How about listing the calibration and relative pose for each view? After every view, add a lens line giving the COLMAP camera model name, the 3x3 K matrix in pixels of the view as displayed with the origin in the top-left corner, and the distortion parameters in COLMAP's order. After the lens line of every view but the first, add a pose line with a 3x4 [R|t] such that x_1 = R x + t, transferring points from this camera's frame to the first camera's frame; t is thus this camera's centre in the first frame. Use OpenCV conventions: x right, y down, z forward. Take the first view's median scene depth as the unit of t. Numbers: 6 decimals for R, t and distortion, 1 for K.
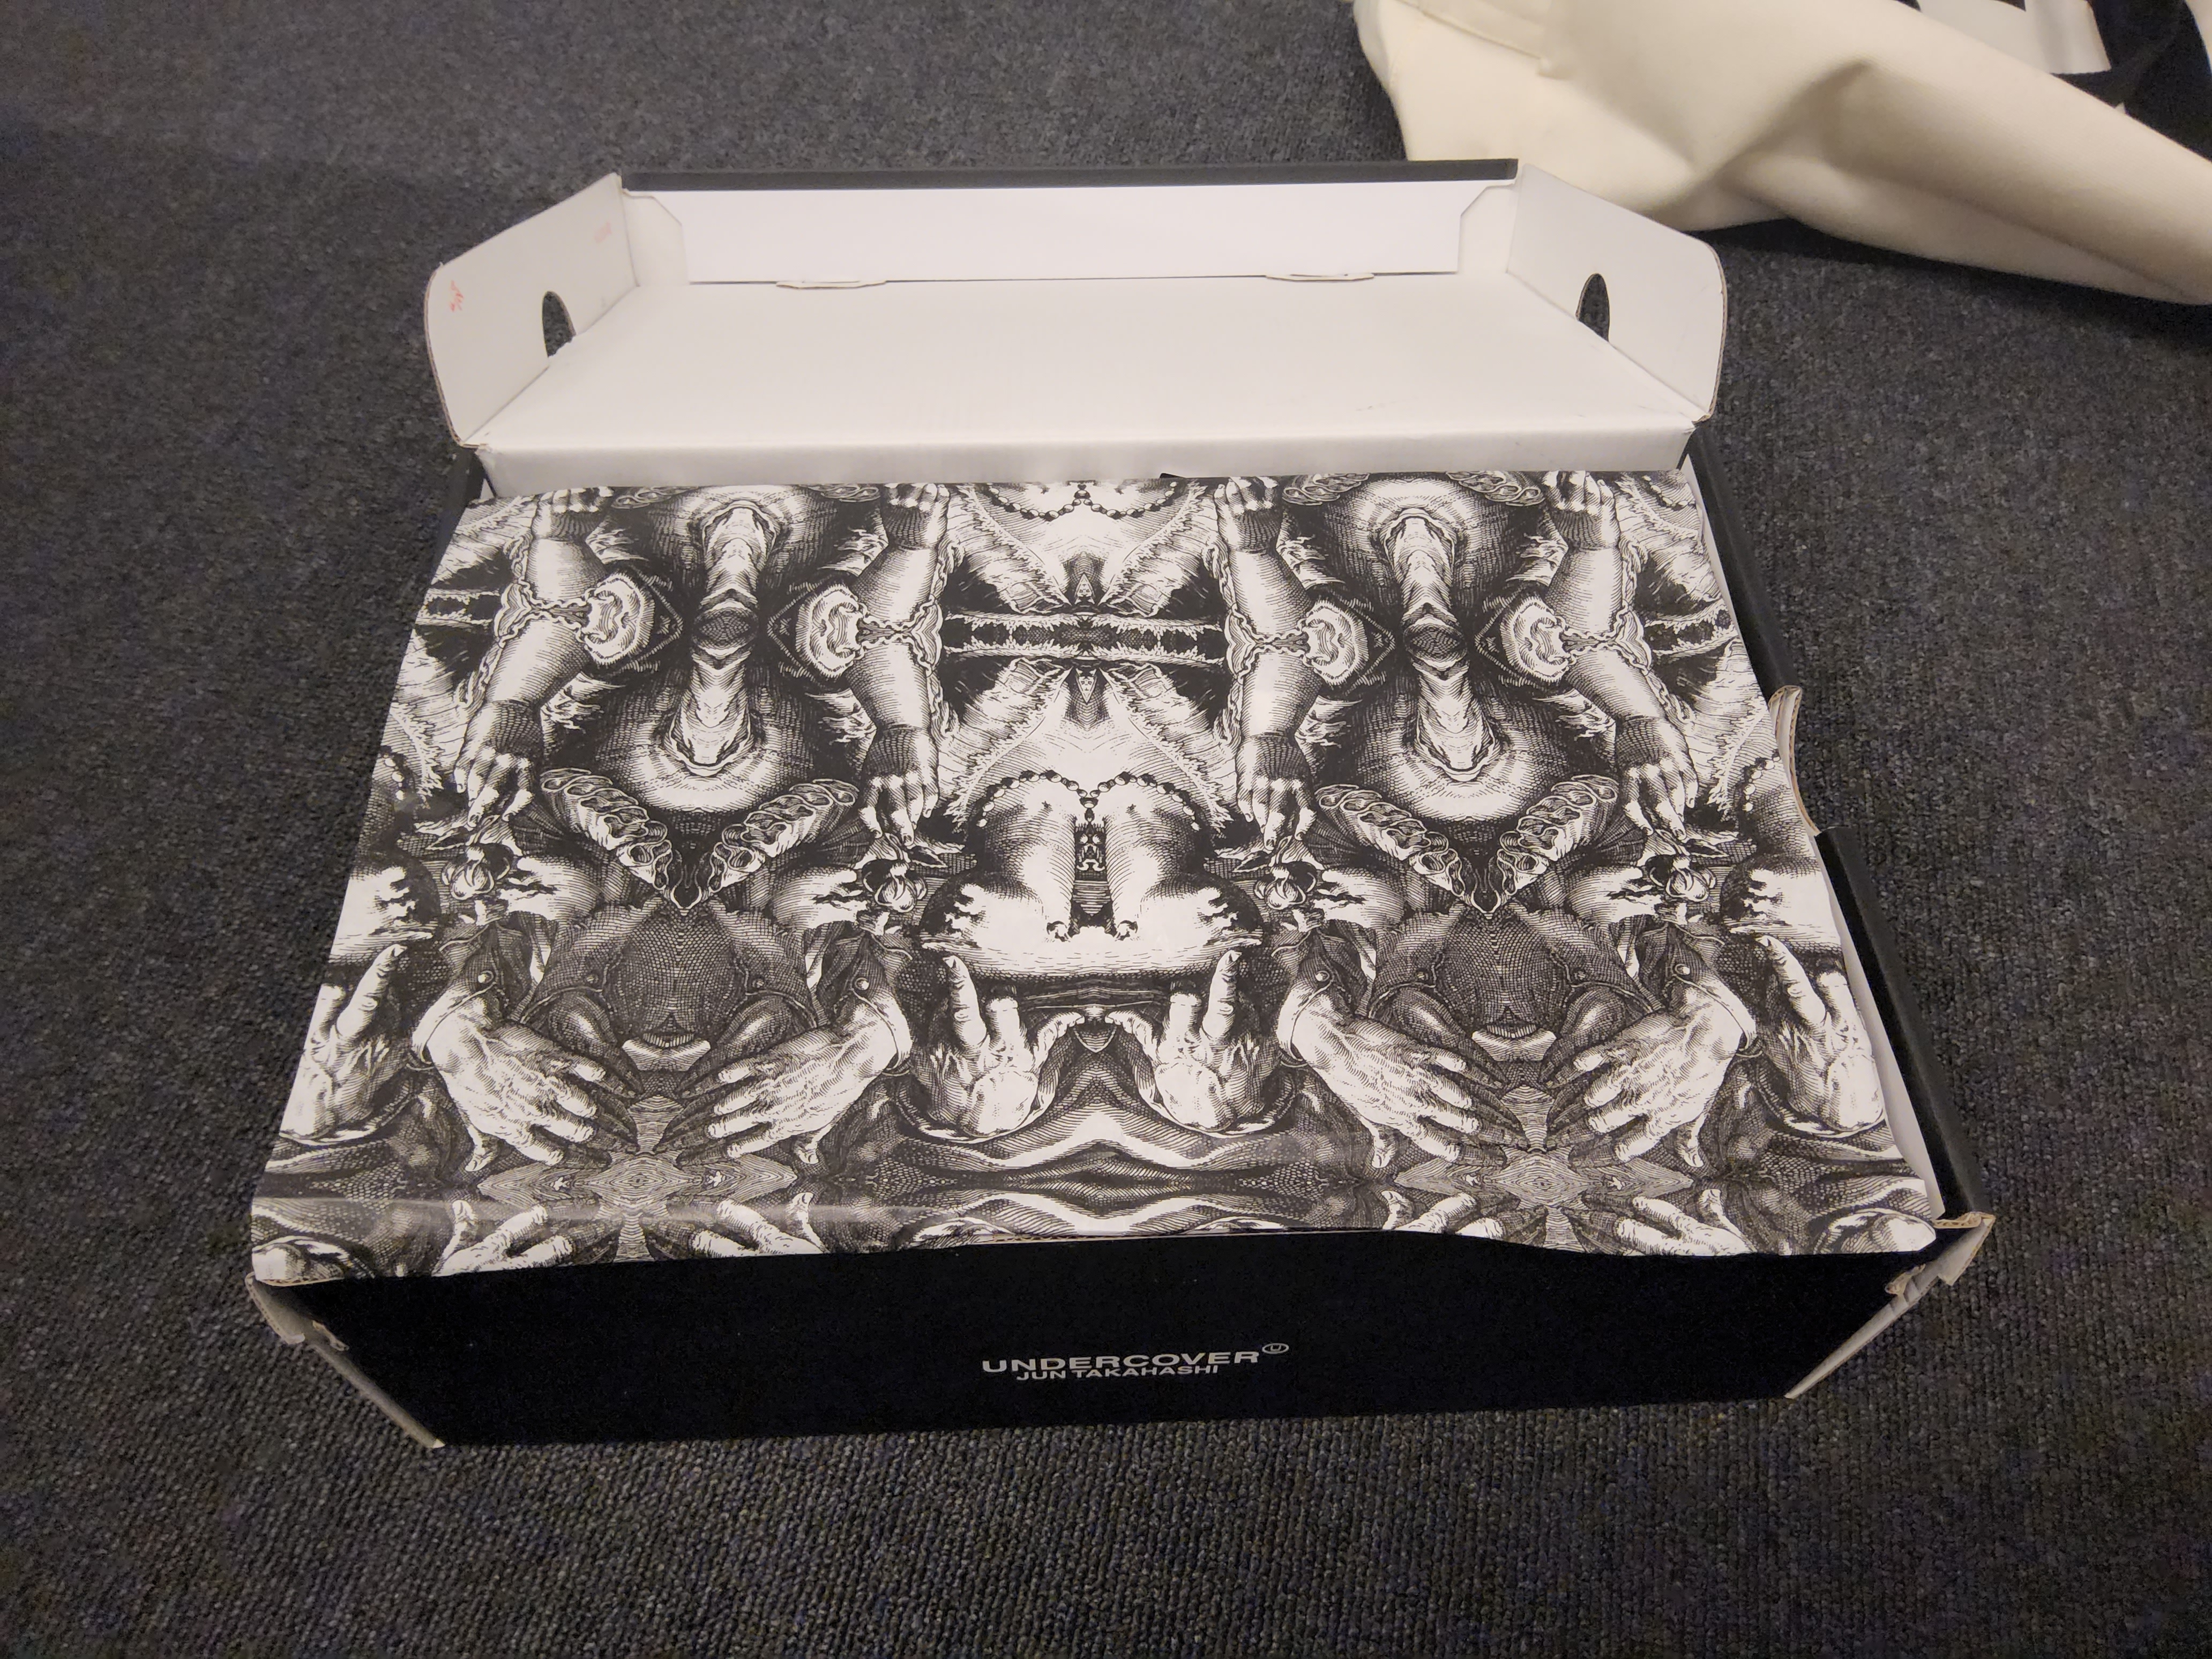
lens RADIAL K [[1547.6, 0, 1106.0], [0, 1547.6, 829.5], [0, 0, 1]] dist [0.007074, -0.032548]
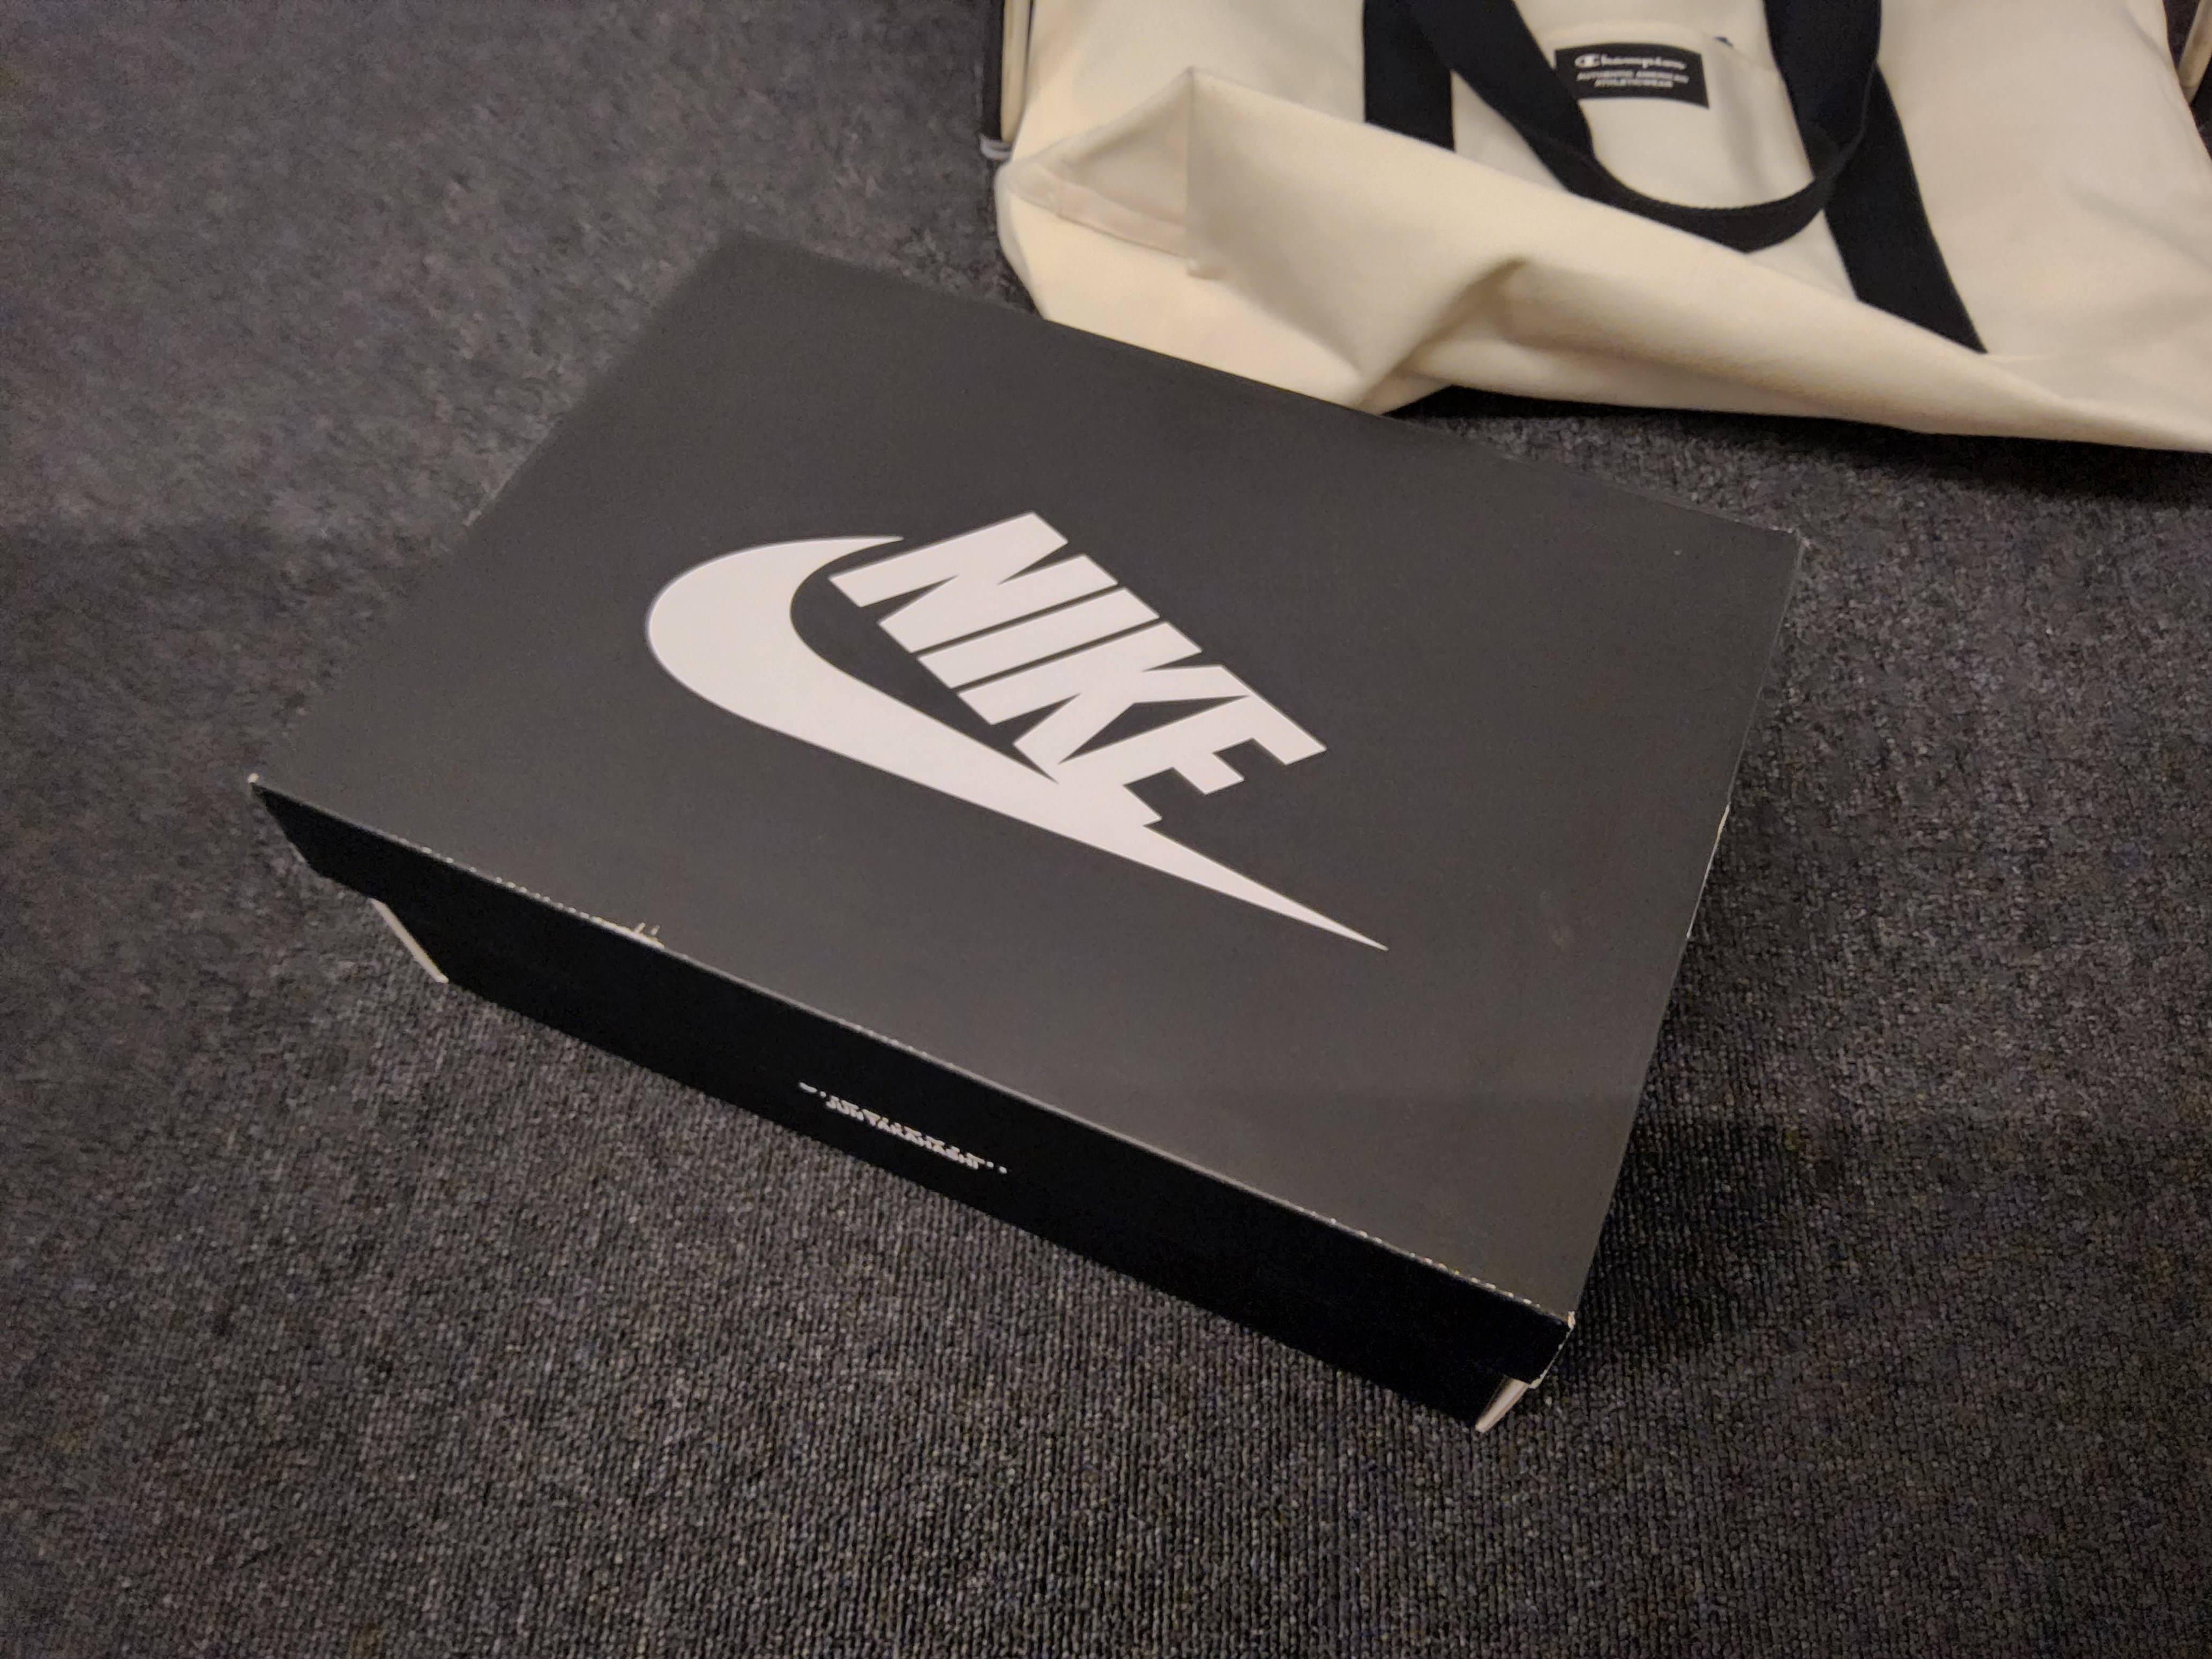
lens RADIAL K [[1547.6, 0, 1106.0], [0, 1547.6, 829.5], [0, 0, 1]] dist [0.007074, -0.032548]
pose [[0.987894, -0.147980, 0.046561, 0.233740], [0.145463, 0.987918, 0.053469, -0.365474], [-0.053911, -0.046049, 0.997483, 0.127677]]
